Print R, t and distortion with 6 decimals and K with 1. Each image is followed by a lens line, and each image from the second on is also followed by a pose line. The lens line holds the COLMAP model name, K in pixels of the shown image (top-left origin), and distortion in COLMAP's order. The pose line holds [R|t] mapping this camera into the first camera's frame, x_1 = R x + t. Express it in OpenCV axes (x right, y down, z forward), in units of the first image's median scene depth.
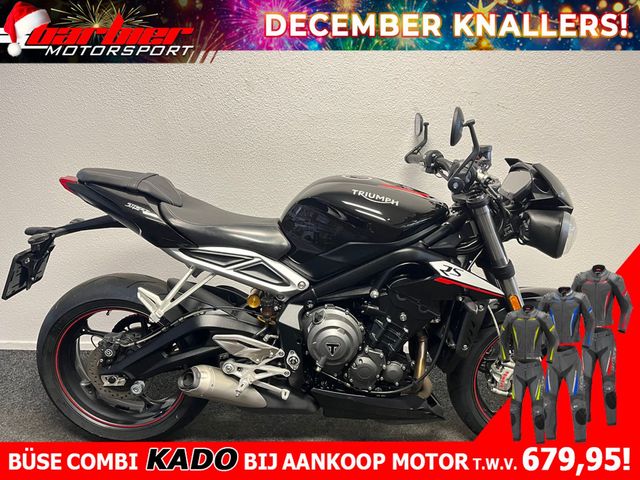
lens RADIAL K [[488.0, 0, 320.0], [0, 488.0, 240.0], [0, 0, 1]] dist [0.094745, -0.134292]
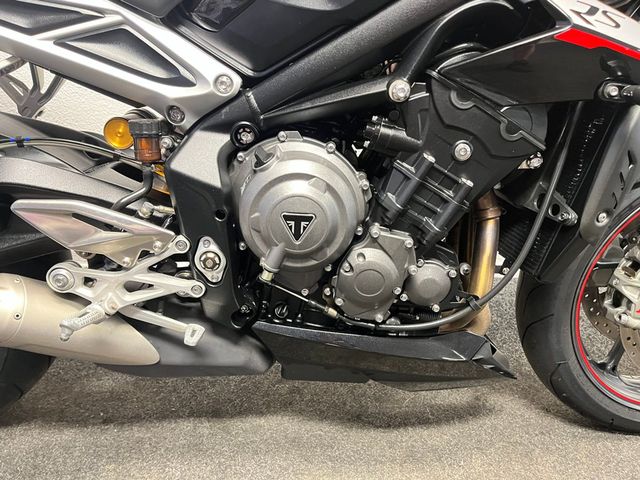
lens RADIAL K [[488.0, 0, 320.0], [0, 488.0, 240.0], [0, 0, 1]] dist [0.094745, -0.134292]
pose [[0.998280, -0.007767, 0.058101, 0.019586], [0.003013, 0.996672, 0.081463, 0.191623], [-0.058540, -0.081148, 0.994981, 0.553250]]
